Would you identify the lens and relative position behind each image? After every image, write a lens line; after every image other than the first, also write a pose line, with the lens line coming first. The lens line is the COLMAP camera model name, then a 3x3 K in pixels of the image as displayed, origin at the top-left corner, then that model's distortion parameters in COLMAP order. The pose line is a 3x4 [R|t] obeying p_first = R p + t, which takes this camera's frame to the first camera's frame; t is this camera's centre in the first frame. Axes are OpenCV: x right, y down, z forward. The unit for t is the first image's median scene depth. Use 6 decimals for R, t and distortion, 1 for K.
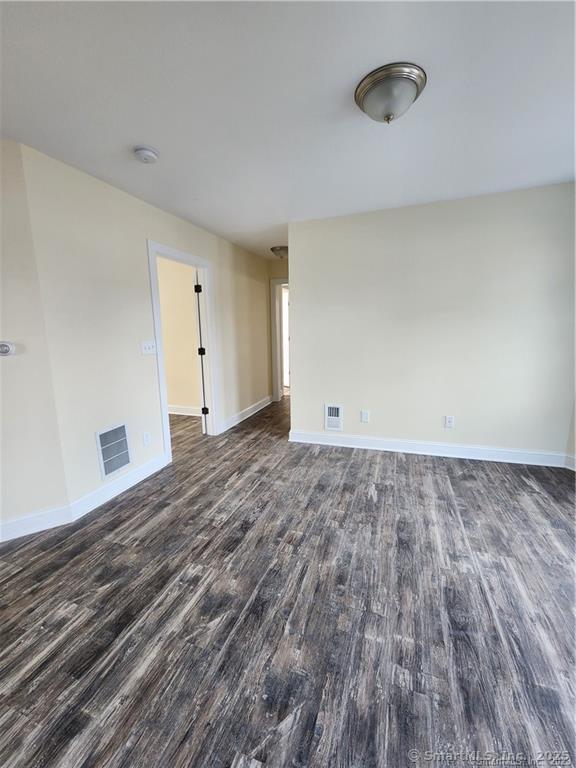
lens RADIAL K [[319.6, 0, 288.0], [0, 319.6, 384.0], [0, 0, 1]] dist [0.001116, -0.003109]
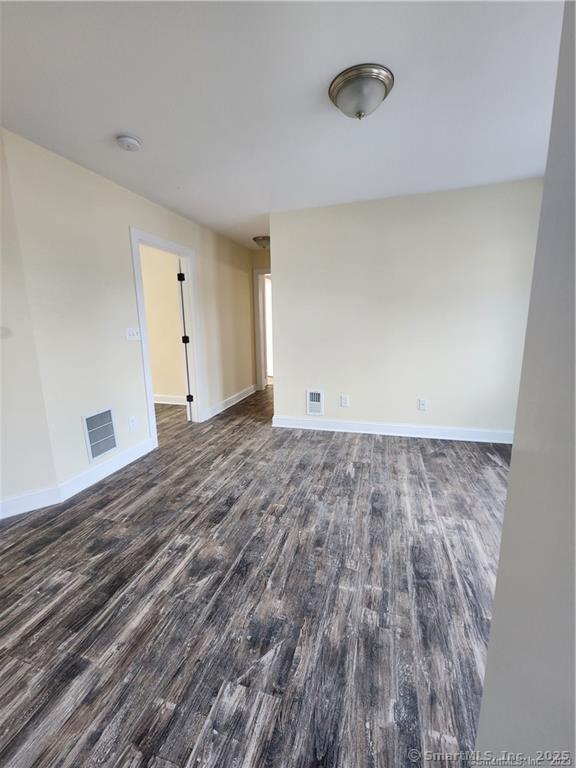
lens RADIAL K [[320.7, 0, 287.5], [0, 320.7, 383.7], [0, 0, 1]] dist [0.001934, -0.002487]
pose [[0.998933, -0.007481, 0.045572, 0.009390], [0.006565, 0.999774, 0.020202, 0.033674], [-0.045713, -0.019881, 0.998757, -0.058838]]
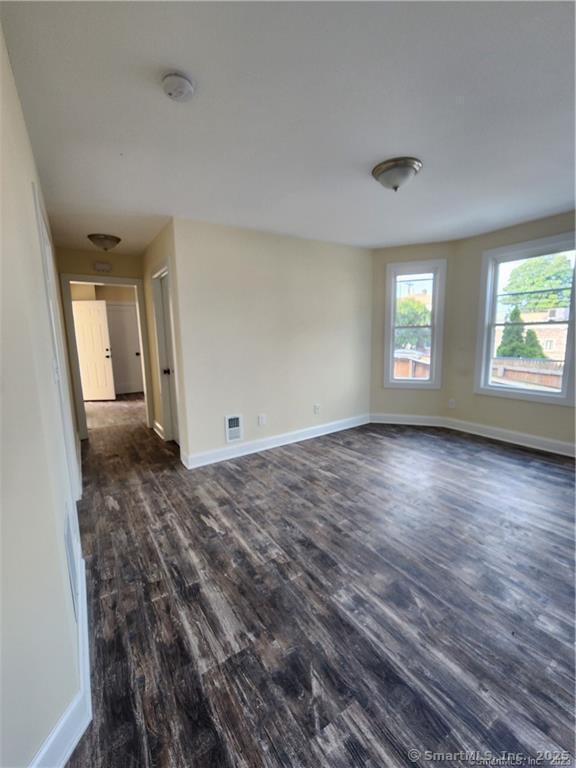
lens RADIAL K [[318.1, 0, 289.7], [0, 318.1, 382.2], [0, 0, 1]] dist [-0.000402, -0.002535]
pose [[0.600866, -0.114315, 0.791134, -0.822828], [0.150241, 0.988233, 0.028687, -0.064807], [-0.785104, 0.101624, 0.610970, 0.390349]]
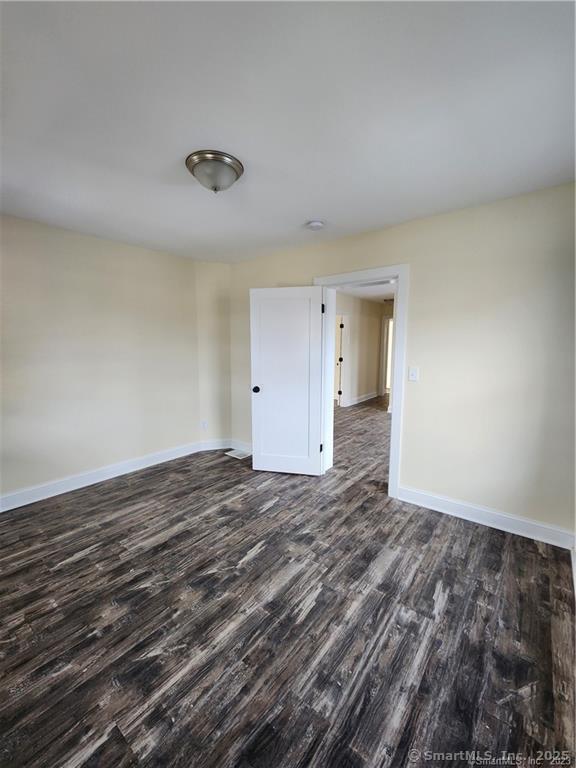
lens RADIAL K [[315.0, 0, 288.0], [0, 315.0, 384.0], [0, 0, 1]] dist [0.000885, -0.002752]
pose [[0.947161, 0.058644, -0.315352, 0.037123], [-0.072322, 0.996873, -0.031836, 0.199086], [0.312499, 0.052960, 0.948441, -1.385373]]
